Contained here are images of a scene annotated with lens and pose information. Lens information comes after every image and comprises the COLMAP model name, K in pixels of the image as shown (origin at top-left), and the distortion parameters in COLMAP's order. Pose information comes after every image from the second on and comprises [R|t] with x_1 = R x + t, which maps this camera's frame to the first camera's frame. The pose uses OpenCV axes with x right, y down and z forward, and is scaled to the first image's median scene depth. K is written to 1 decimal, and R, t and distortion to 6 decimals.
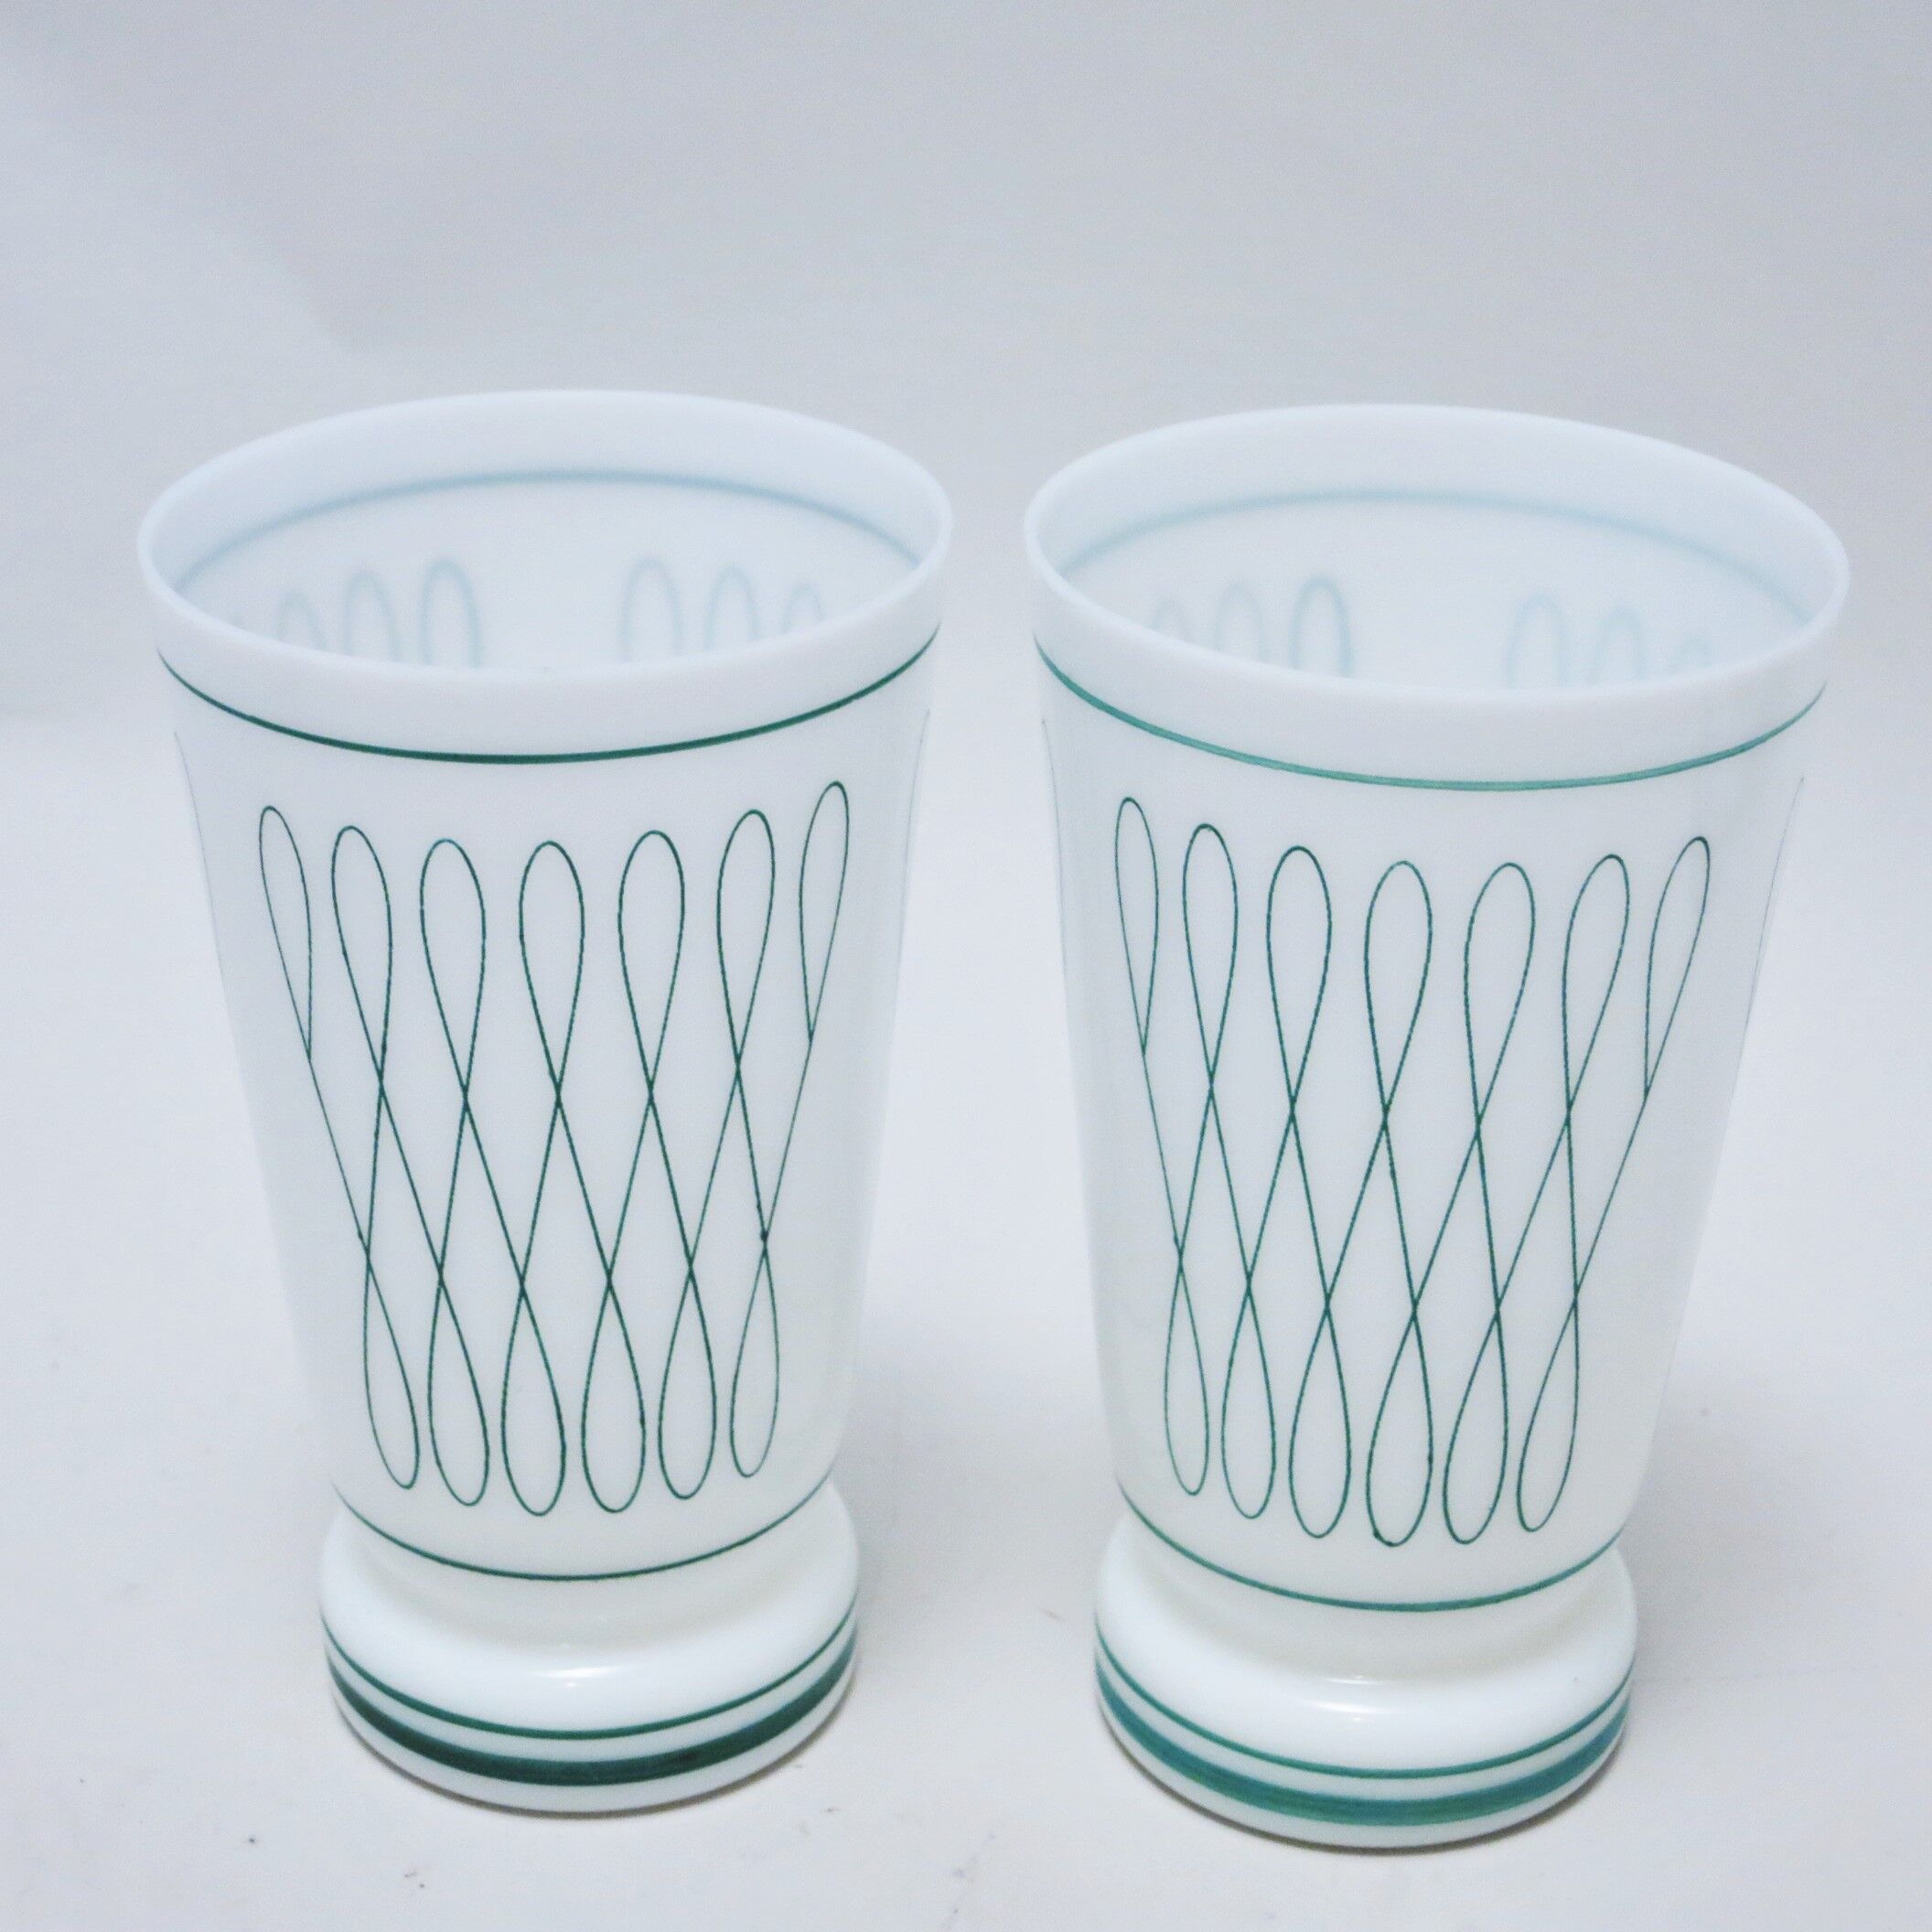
lens RADIAL K [[4163.2, 0, 983.9], [0, 4163.2, 964.1], [0, 0, 1]] dist [-0.199800, 0.000000]
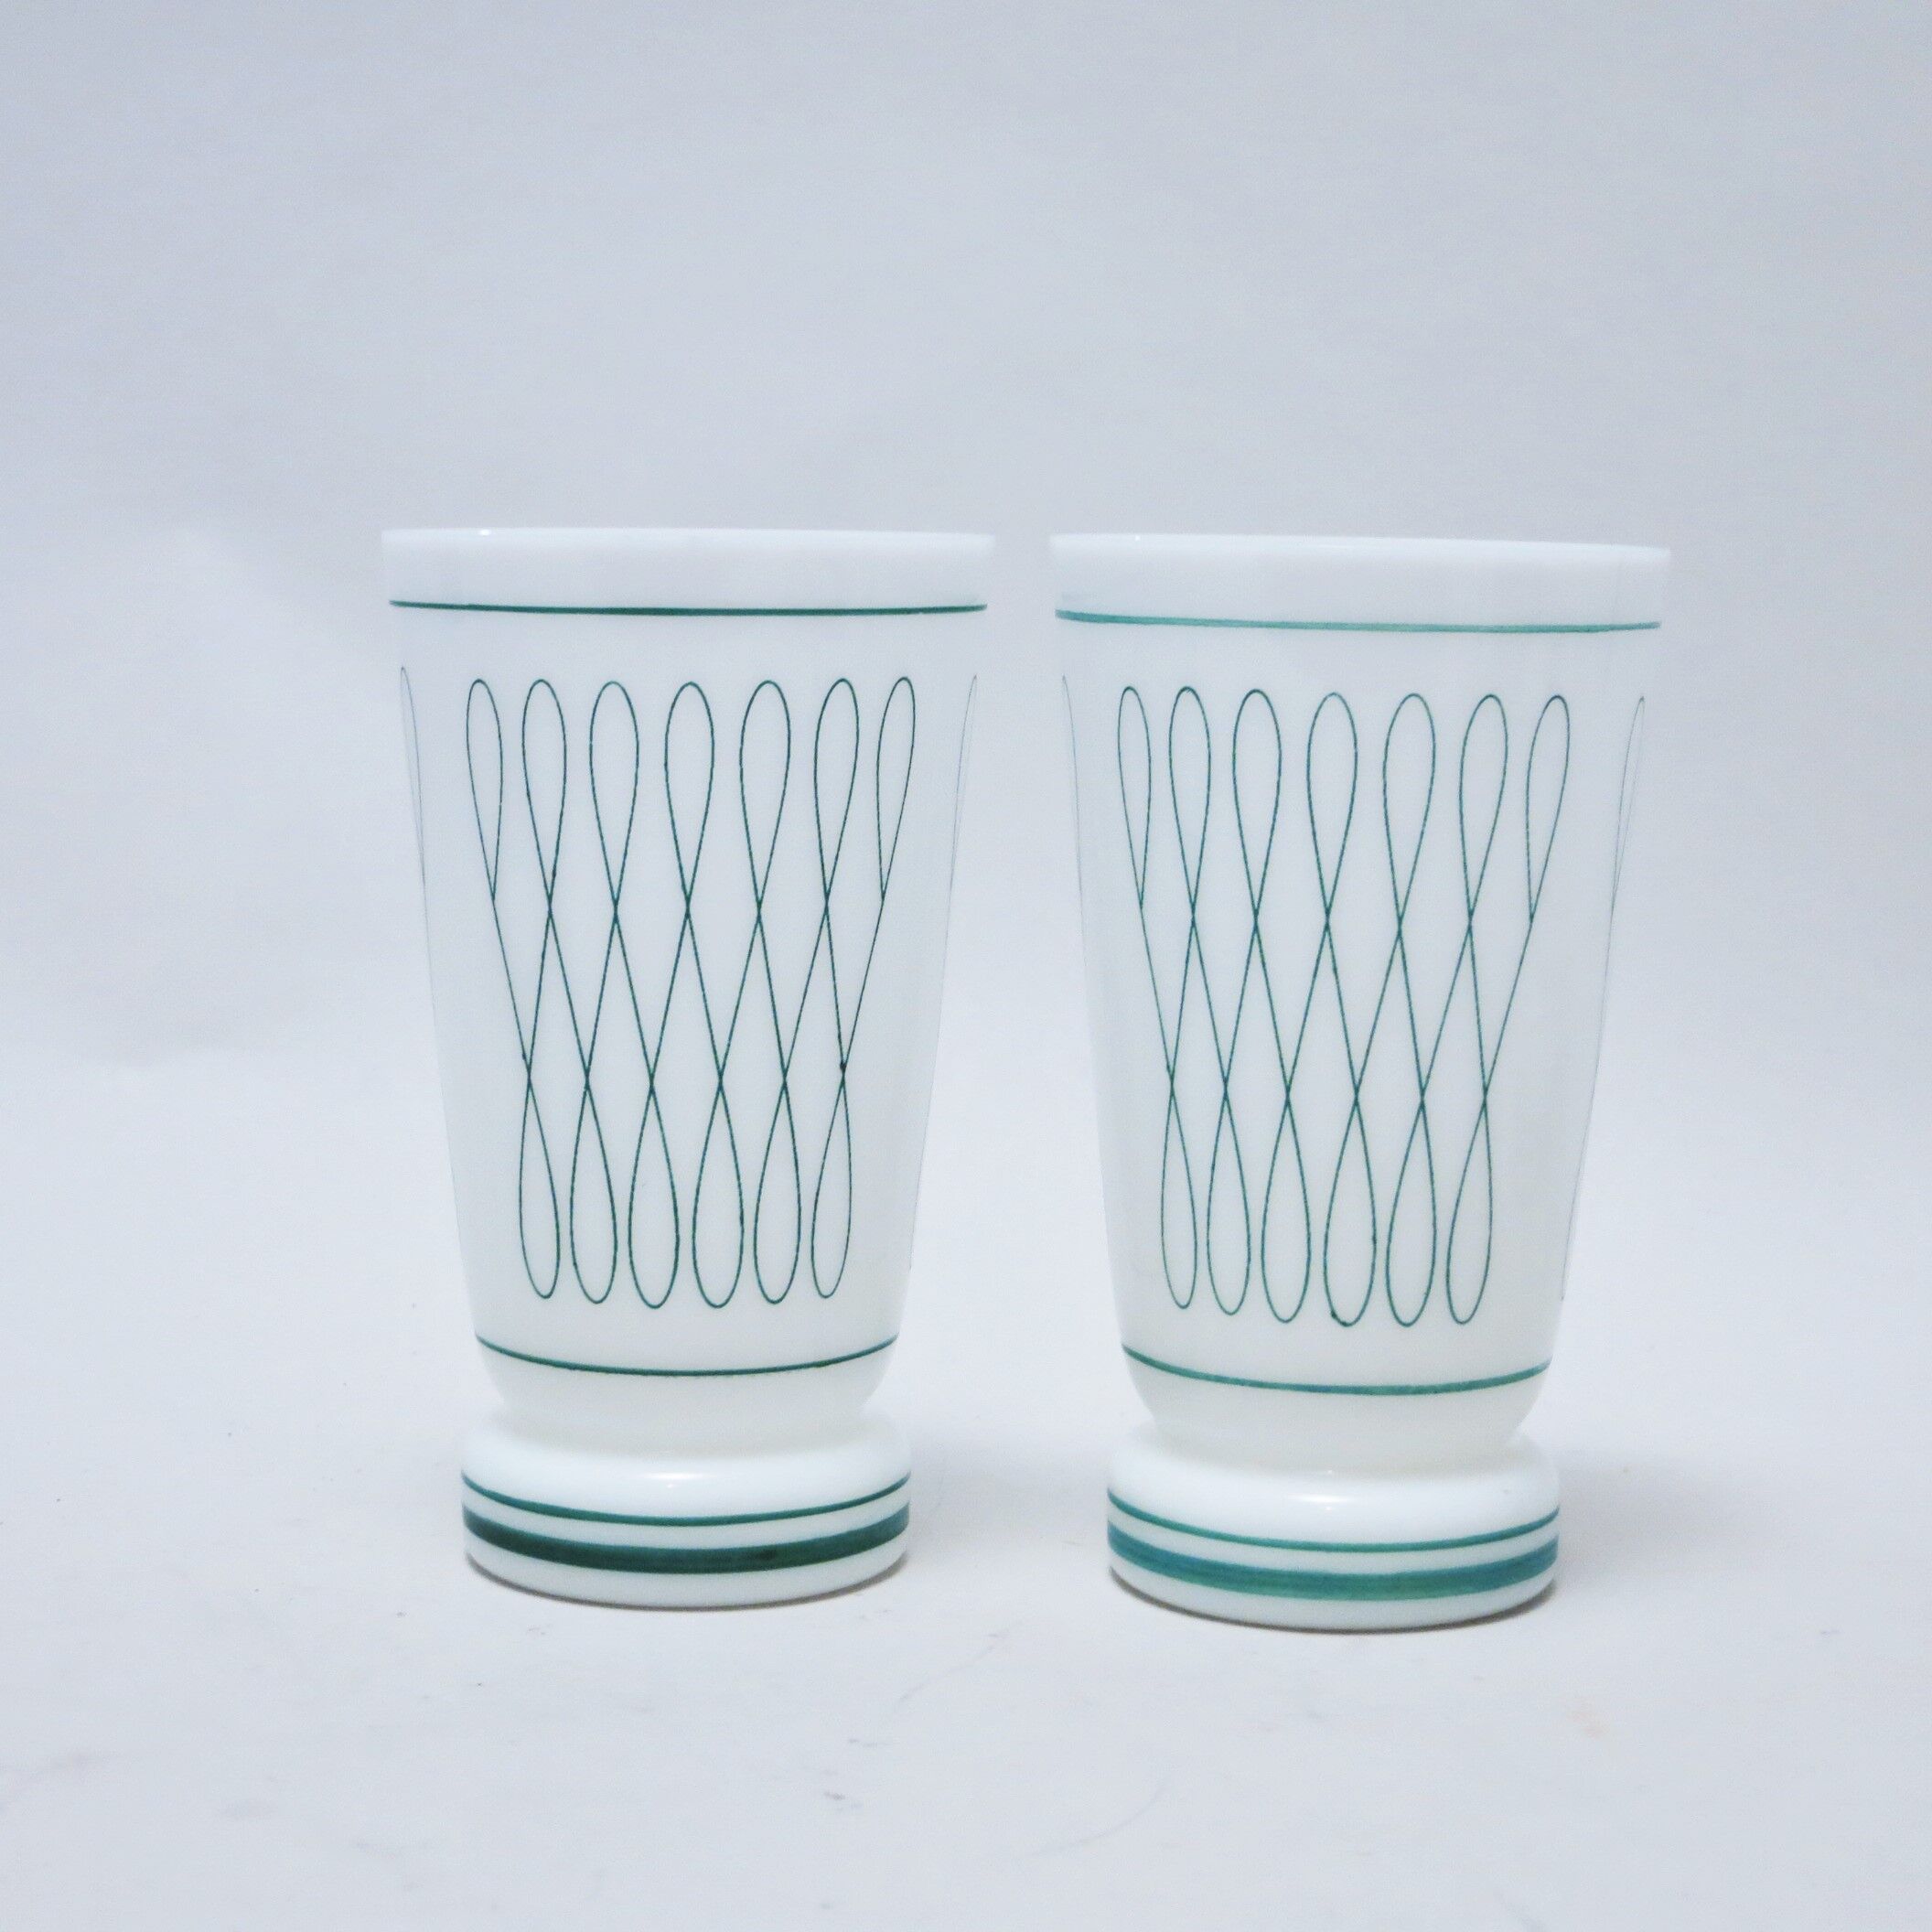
lens RADIAL K [[4163.2, 0, 1046.4], [0, 4163.2, 933.1], [0, 0, 1]] dist [-0.199800, 0.000000]
pose [[0.999977, 0.004200, 0.005320, 0.002209], [-0.002147, 0.940735, -0.339136, 0.469322], [-0.006429, 0.339117, 0.940722, -0.210964]]
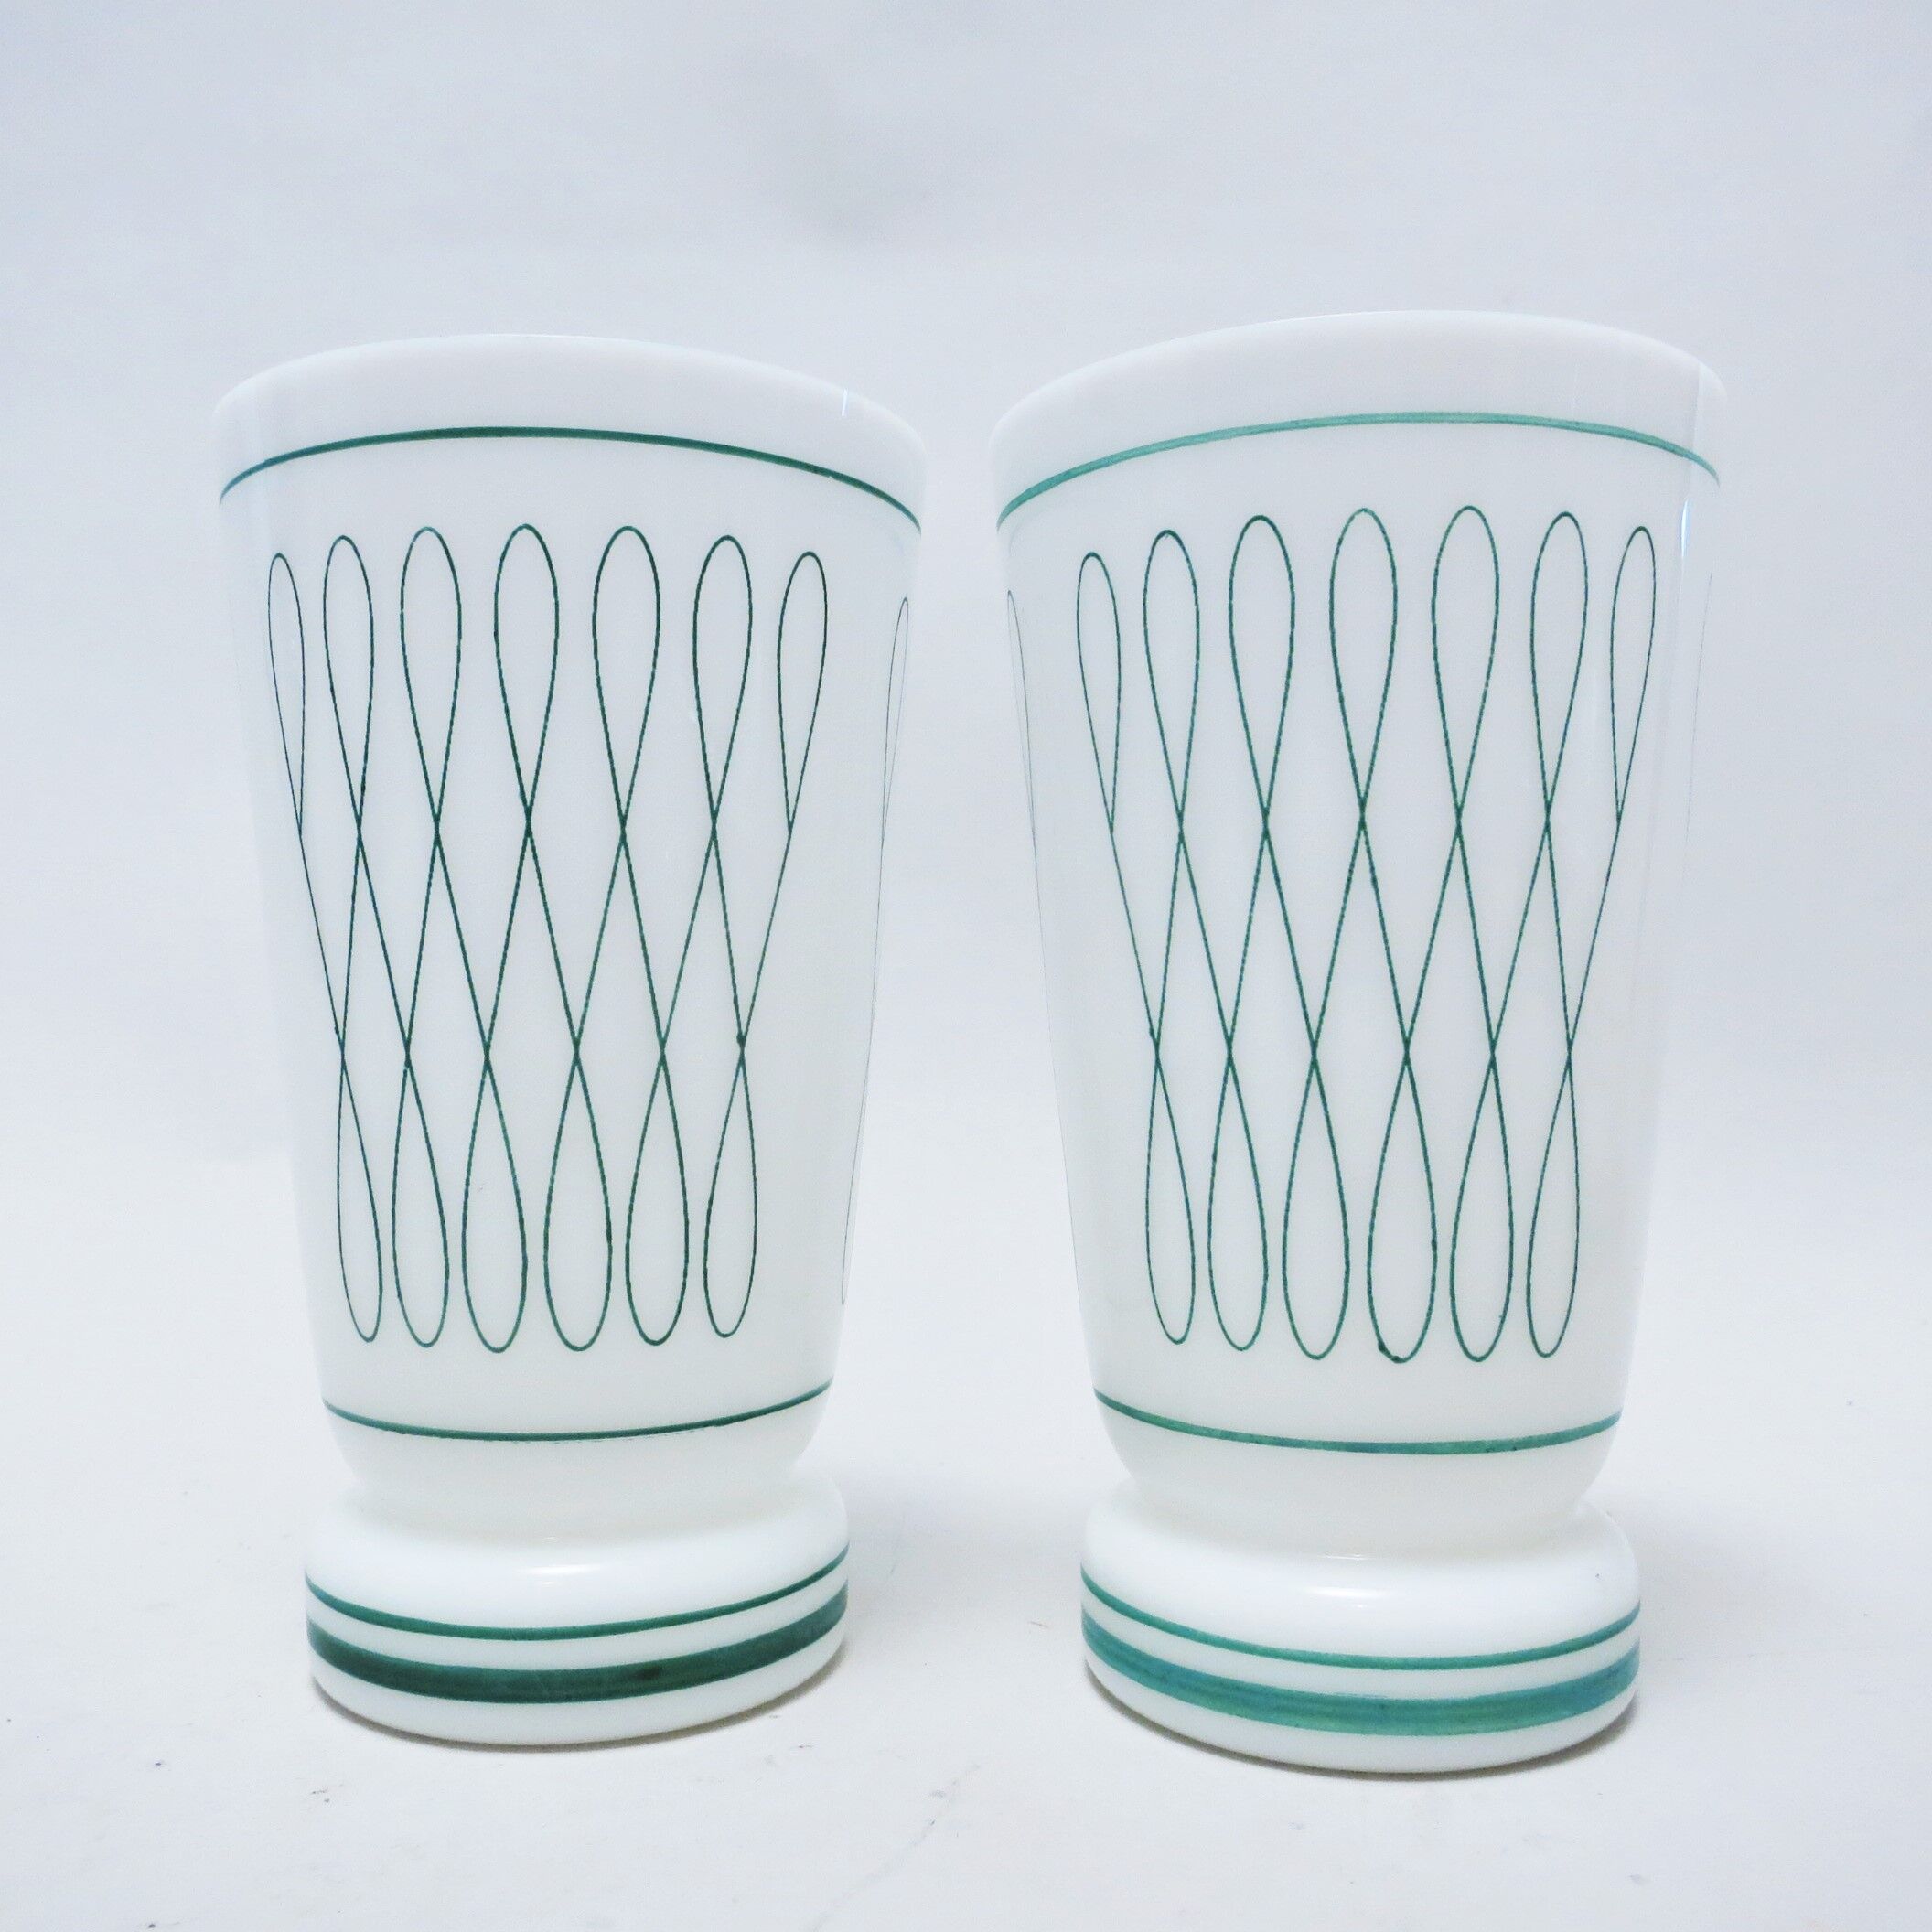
lens RADIAL K [[1815.4, 0, 967.4], [0, 1815.4, 964.8], [0, 0, 1]] dist [-0.044947, 0.000000]
pose [[0.999681, -0.015039, -0.020300, 0.011402], [0.004016, 0.887901, -0.460018, 0.258627], [0.024943, 0.459789, 0.887678, 0.620463]]
